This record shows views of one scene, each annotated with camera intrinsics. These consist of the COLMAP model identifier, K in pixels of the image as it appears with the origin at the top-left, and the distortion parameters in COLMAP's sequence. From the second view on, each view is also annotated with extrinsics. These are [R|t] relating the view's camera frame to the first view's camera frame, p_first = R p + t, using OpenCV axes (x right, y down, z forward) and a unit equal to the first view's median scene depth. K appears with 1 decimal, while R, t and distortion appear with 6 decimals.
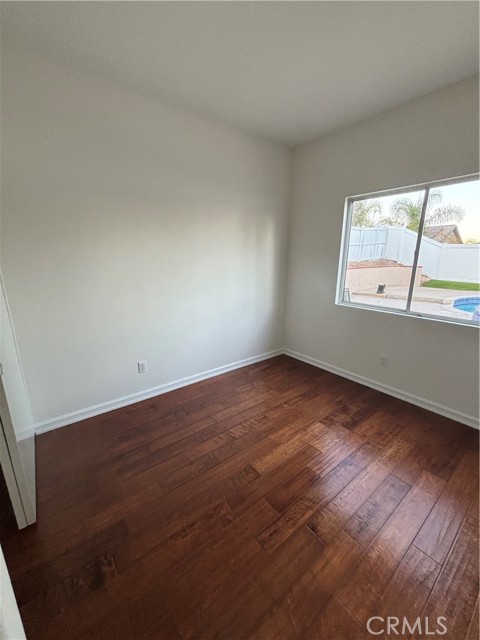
lens RADIAL K [[257.5, 0, 241.4], [0, 257.5, 320.3], [0, 0, 1]] dist [0.002073, -0.000534]
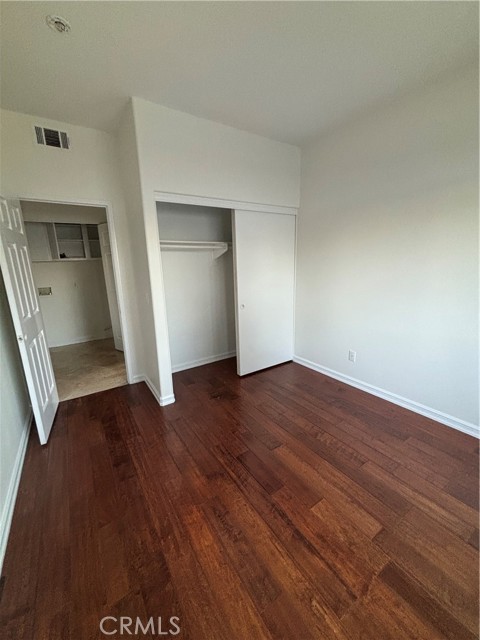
lens RADIAL K [[257.5, 0, 242.0], [0, 257.5, 319.6], [0, 0, 1]] dist [0.002073, -0.000534]
pose [[-0.070154, 0.218207, -0.973378, 0.889095], [-0.219057, 0.948594, 0.228439, -0.154399], [0.973187, 0.229251, -0.018748, 0.625761]]
